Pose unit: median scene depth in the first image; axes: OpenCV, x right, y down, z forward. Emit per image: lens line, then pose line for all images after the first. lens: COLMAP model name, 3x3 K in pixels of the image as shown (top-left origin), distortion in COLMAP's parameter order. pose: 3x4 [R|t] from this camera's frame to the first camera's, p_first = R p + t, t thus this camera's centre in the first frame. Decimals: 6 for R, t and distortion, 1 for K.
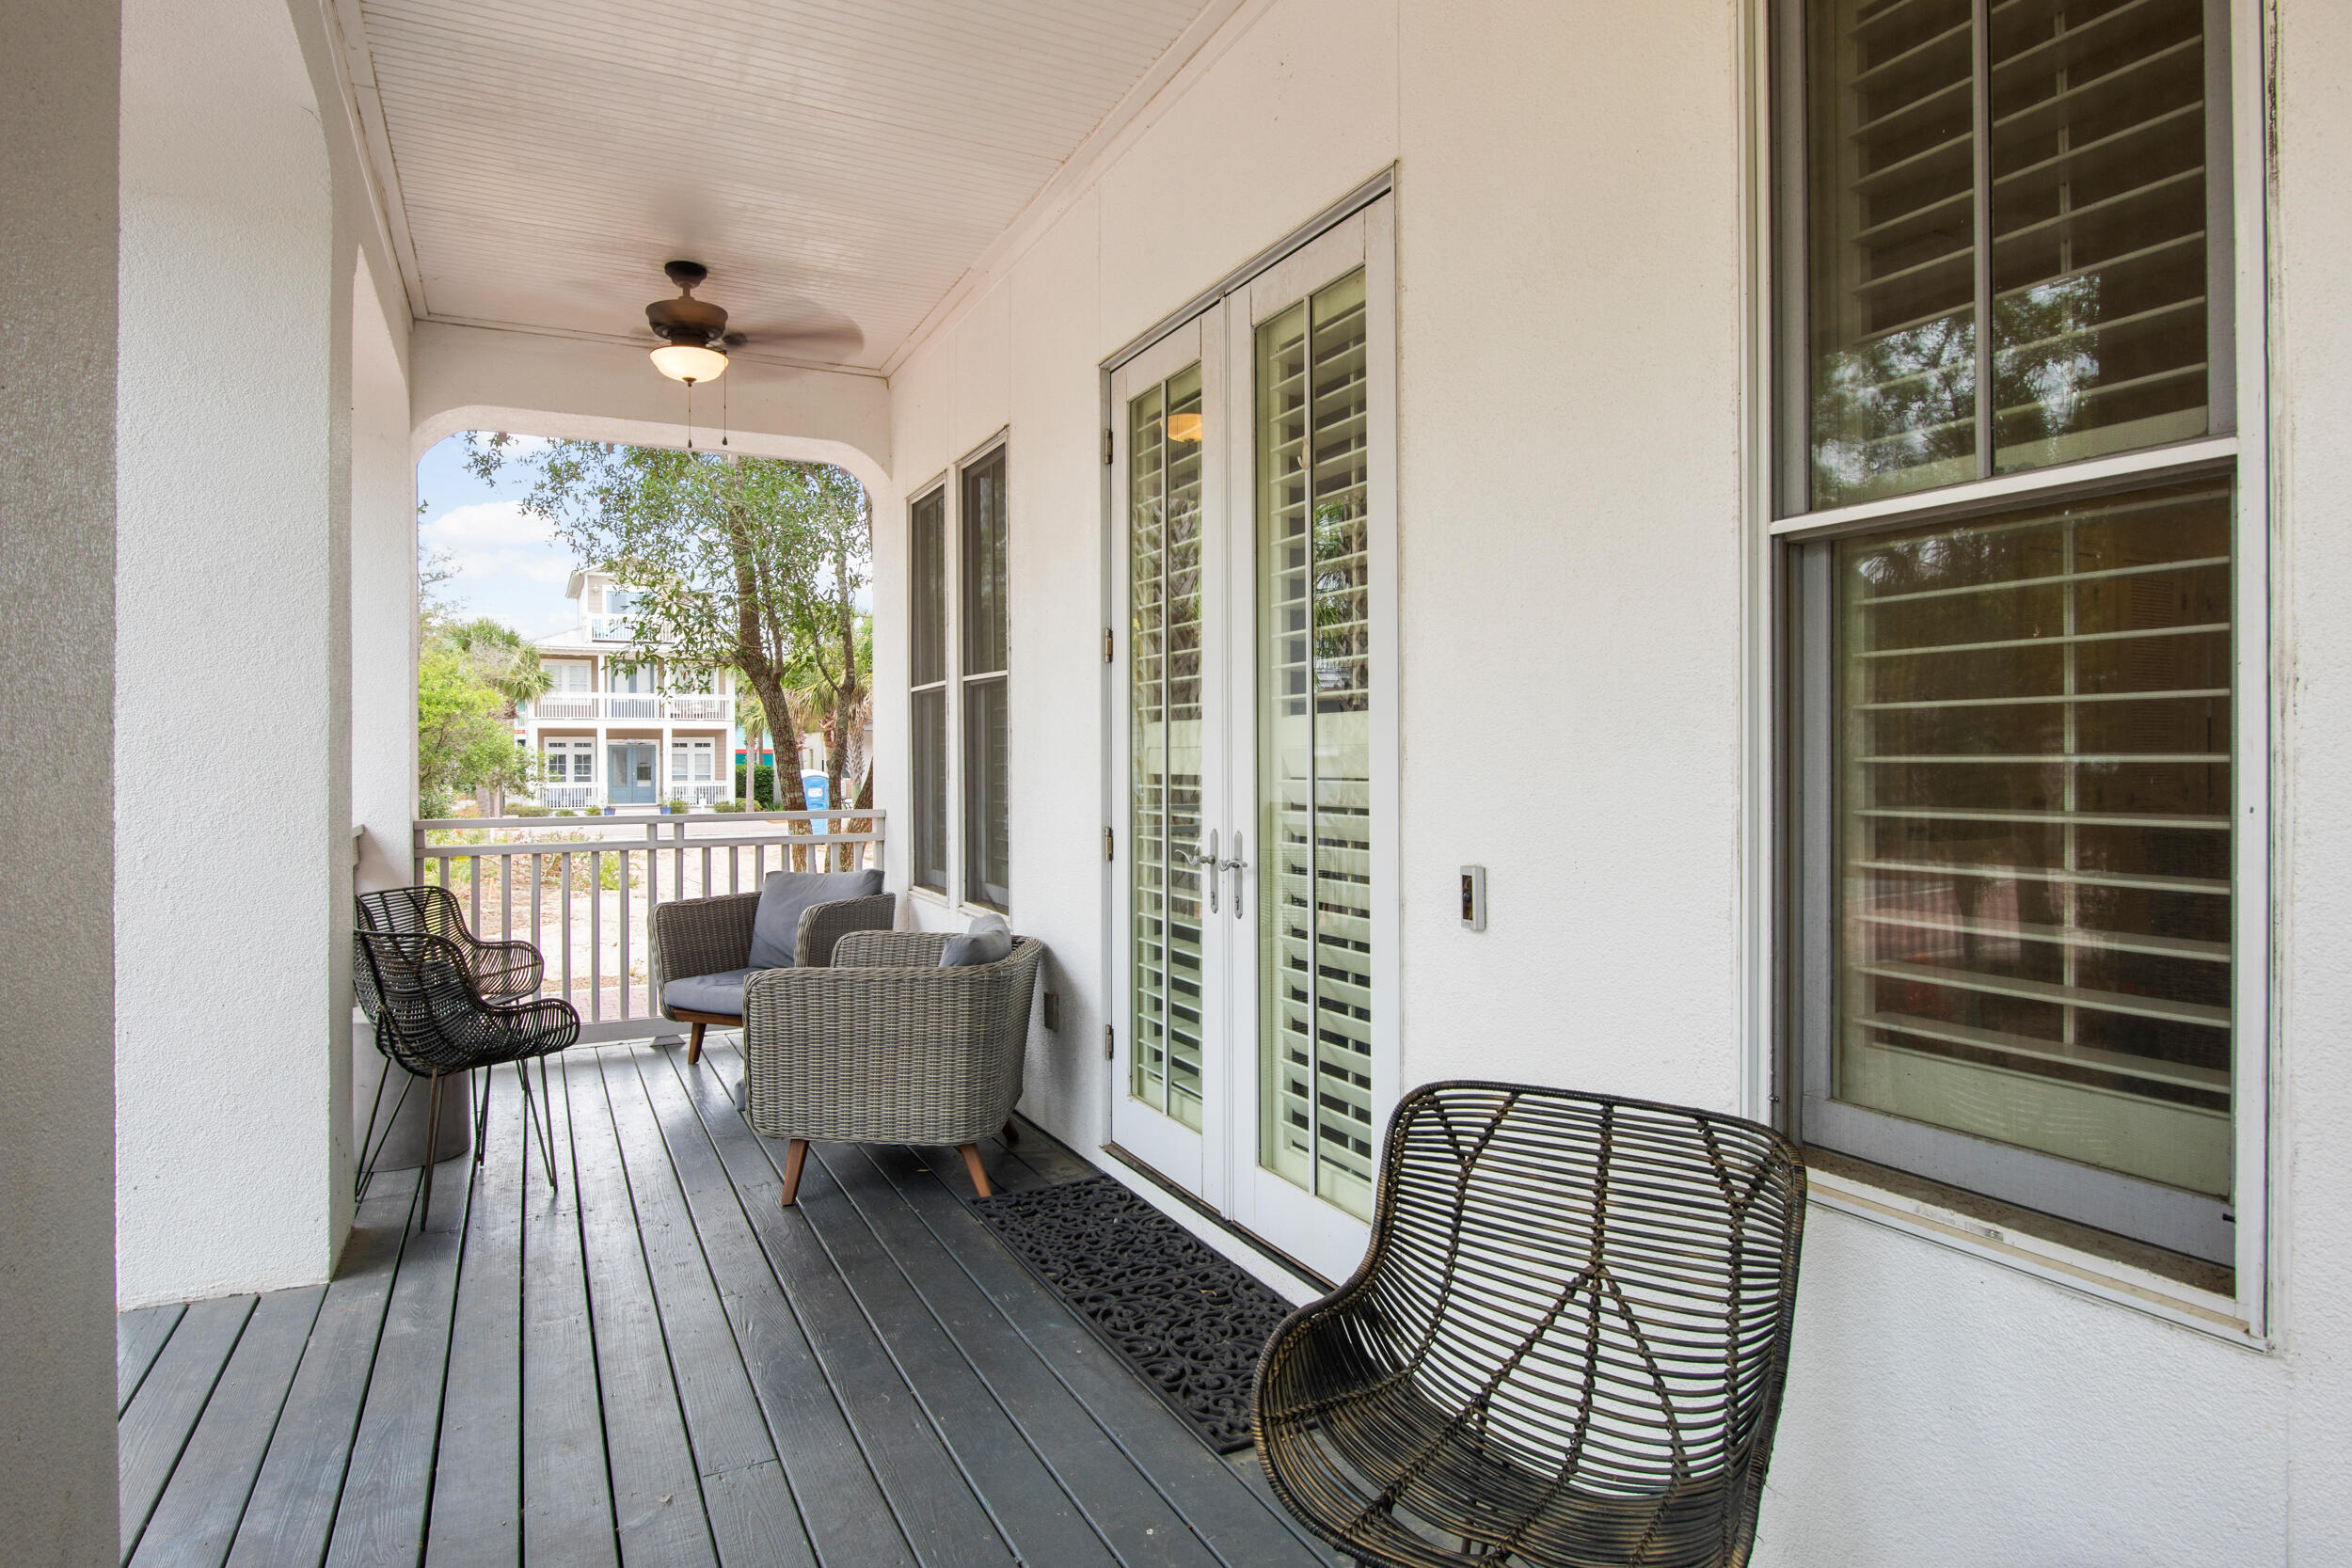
lens RADIAL K [[1330.7, 0, 1173.9], [0, 1330.7, 755.7], [0, 0, 1]] dist [-0.002018, -0.000084]
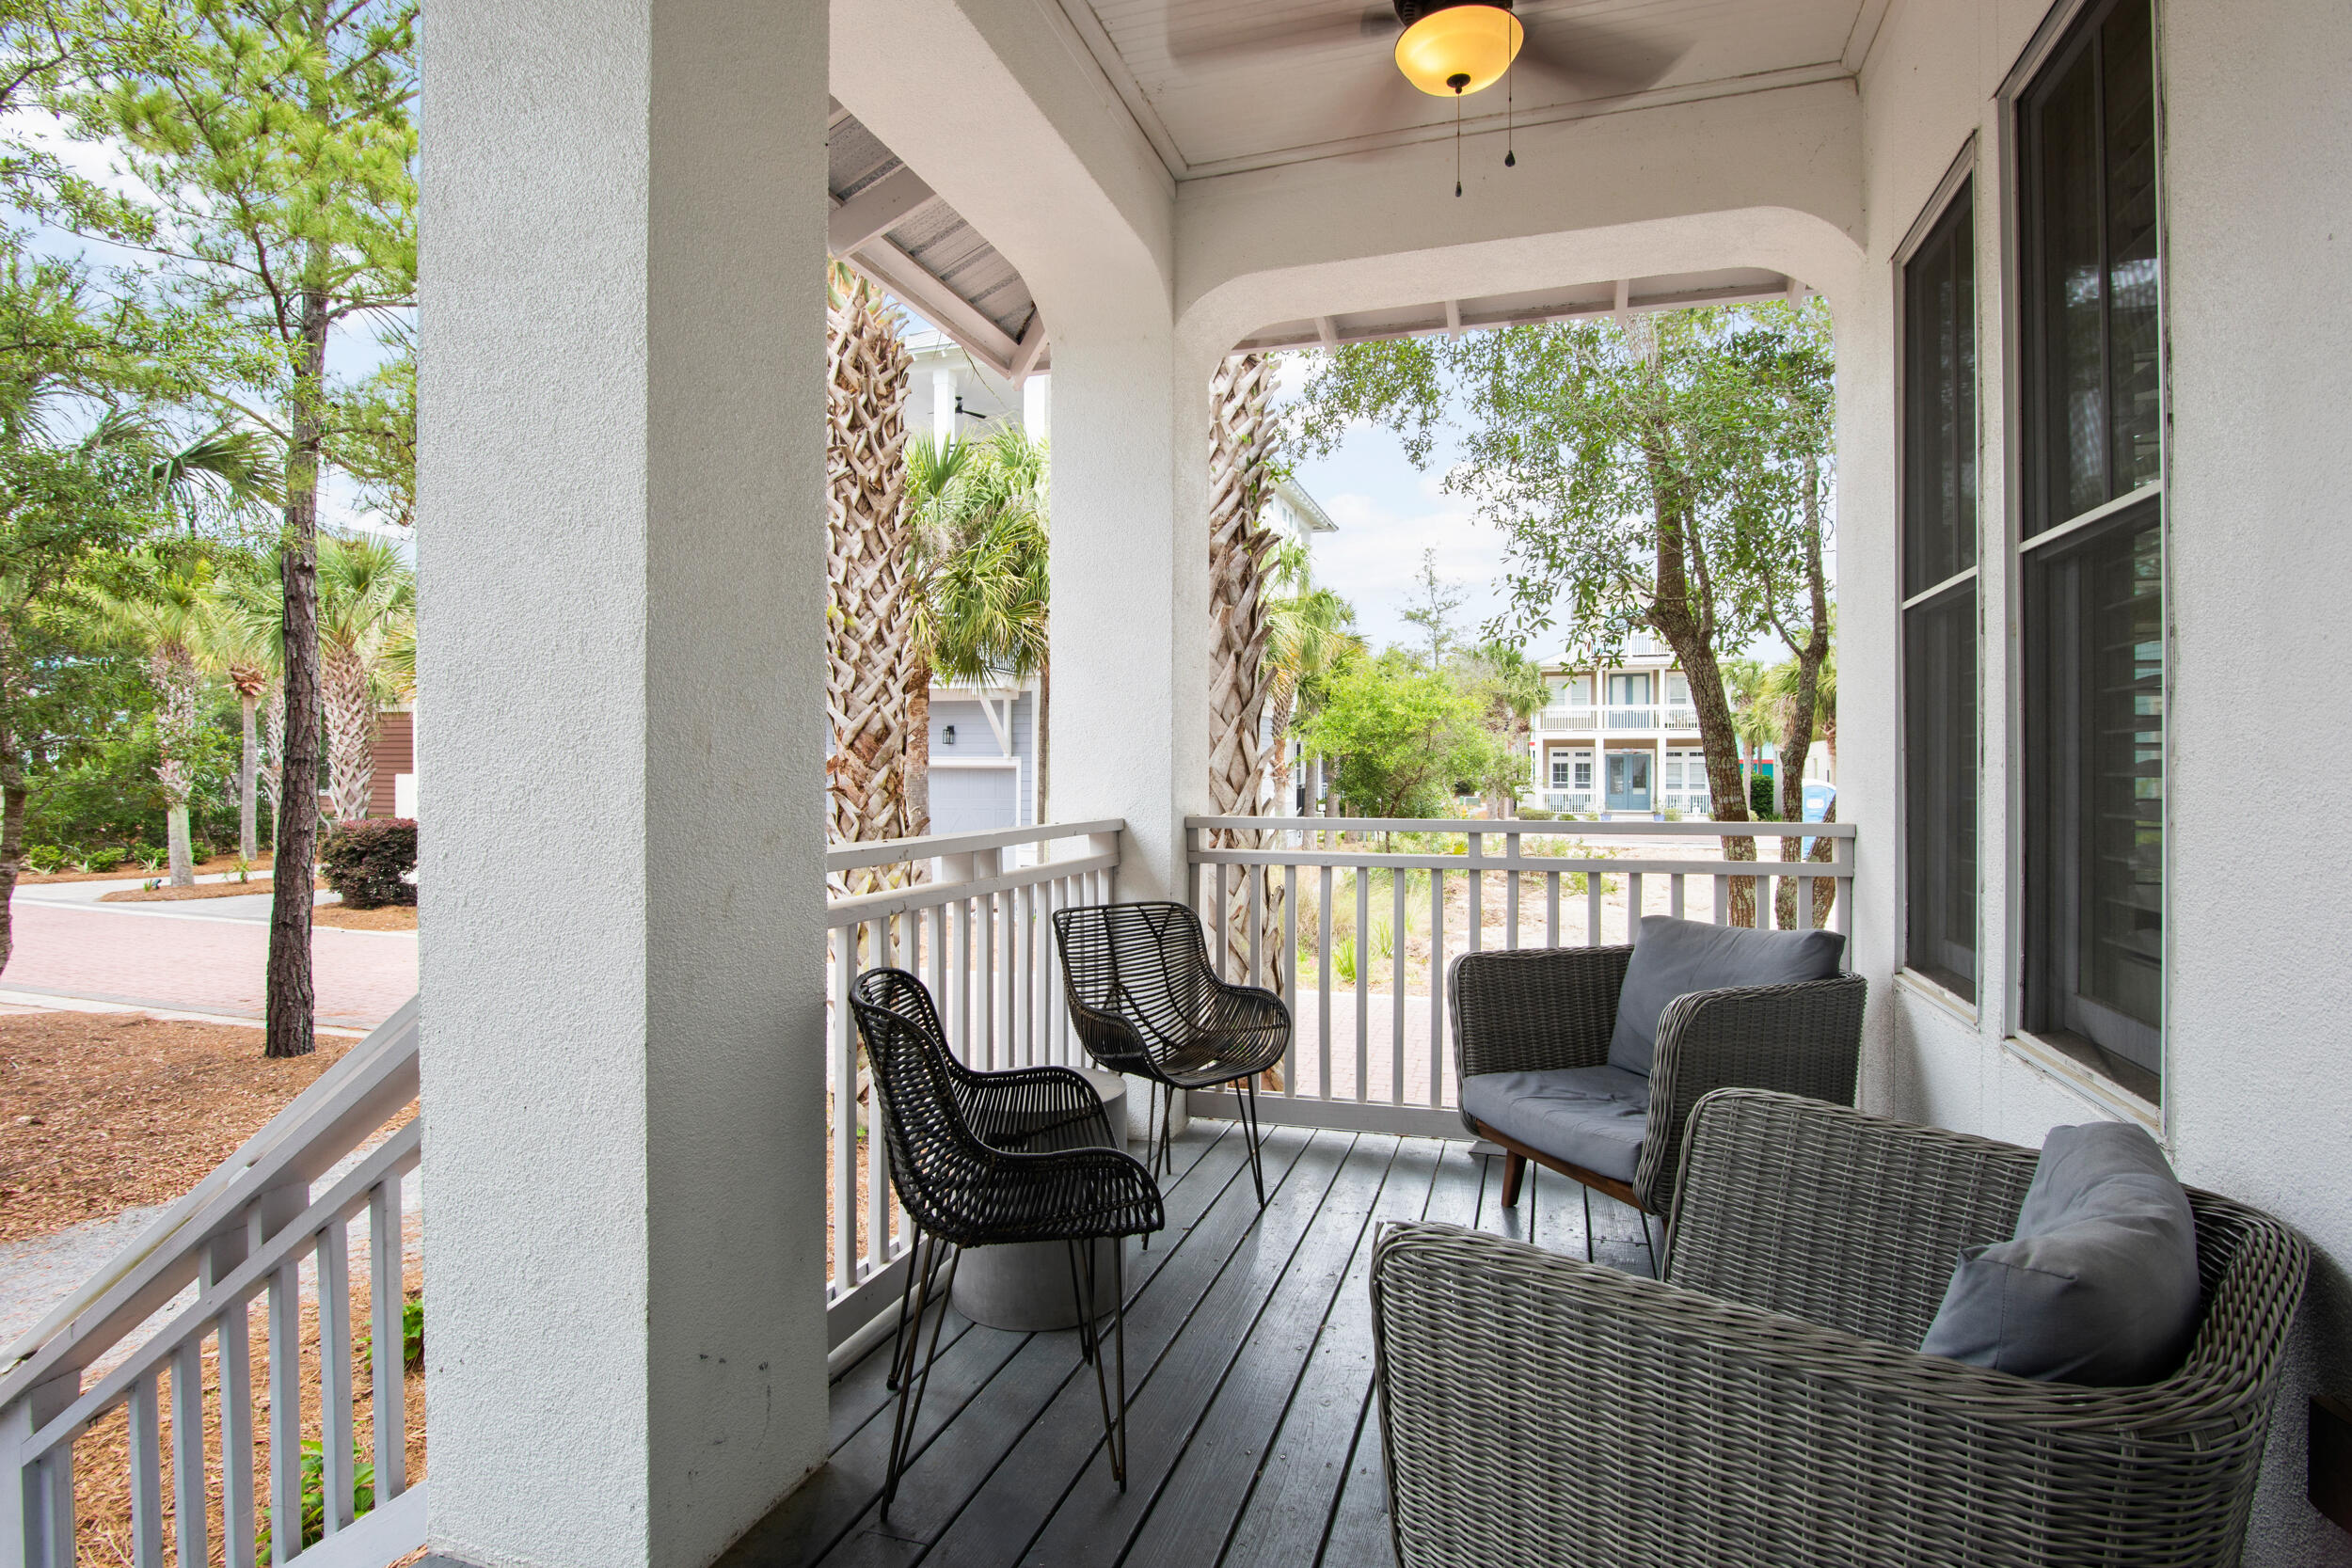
lens RADIAL K [[1180.9, 0, 1175.5], [0, 1180.9, 766.4], [0, 0, 1]] dist [-0.012389, -0.002054]
pose [[0.715741, 0.004397, -0.698352, -0.055234], [-0.005968, 0.999982, 0.000179, 0.012790], [0.698341, 0.004040, 0.715754, 0.333008]]
